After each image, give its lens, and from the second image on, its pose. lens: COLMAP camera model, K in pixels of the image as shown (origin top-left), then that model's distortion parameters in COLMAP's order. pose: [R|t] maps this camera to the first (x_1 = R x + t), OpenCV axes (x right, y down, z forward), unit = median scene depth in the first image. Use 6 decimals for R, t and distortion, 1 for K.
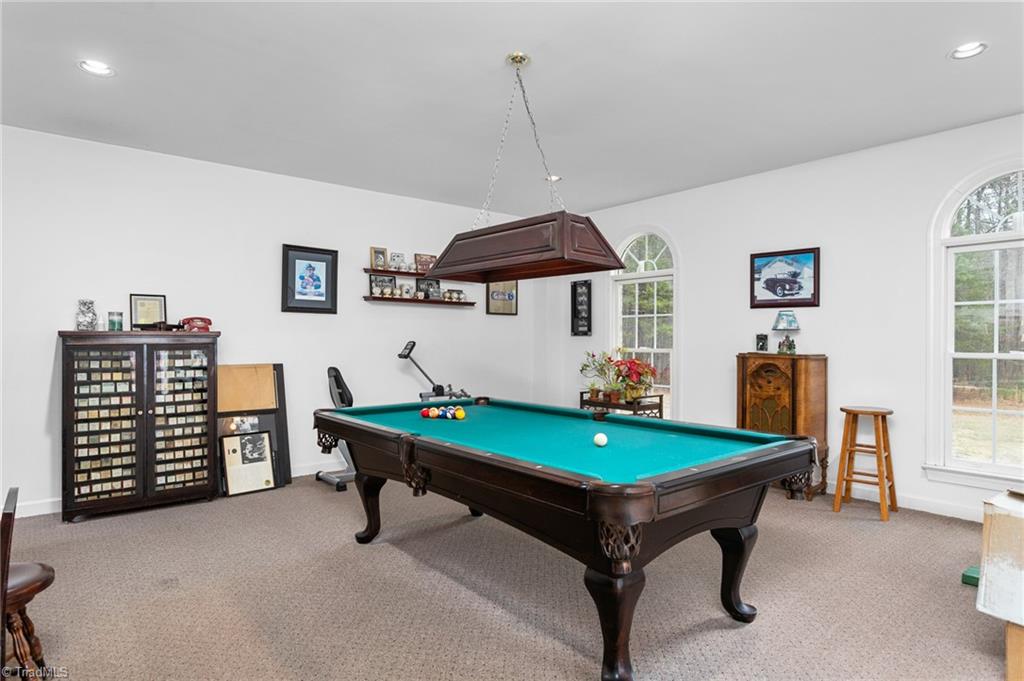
lens RADIAL K [[566.9, 0, 515.3], [0, 566.9, 339.7], [0, 0, 1]] dist [-0.007139, -0.000332]
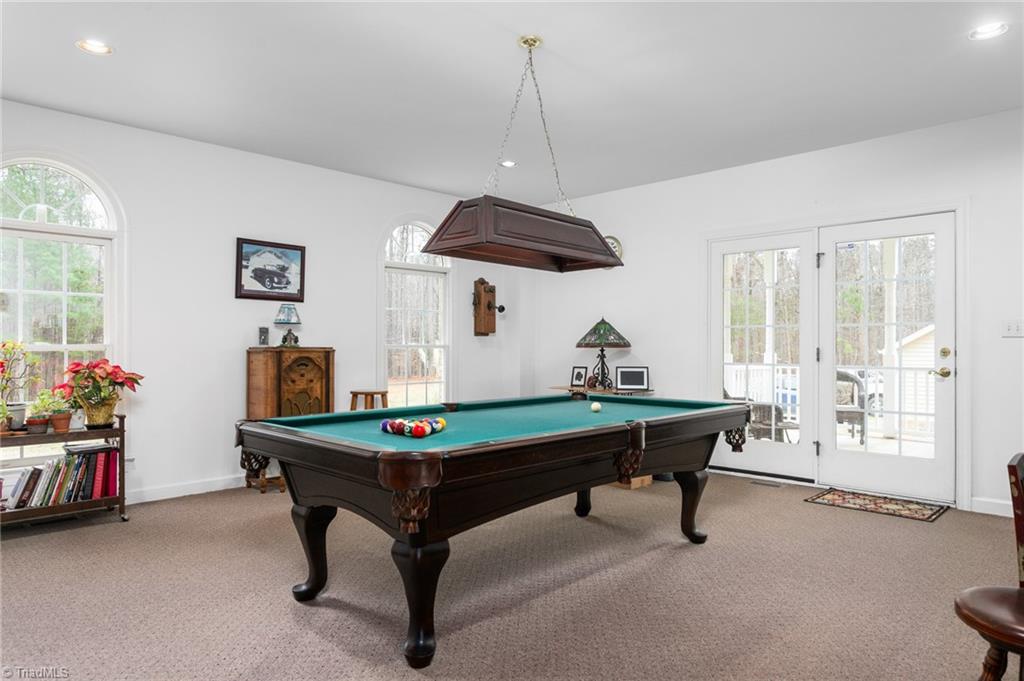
lens RADIAL K [[653.0, 0, 509.9], [0, 653.0, 342.8], [0, 0, 1]] dist [0.003246, 0.000091]
pose [[-0.083636, -0.001621, 0.996495, -0.692836], [-0.001120, 0.999998, 0.001532, 0.014389], [-0.996496, -0.000988, -0.083638, 0.697062]]
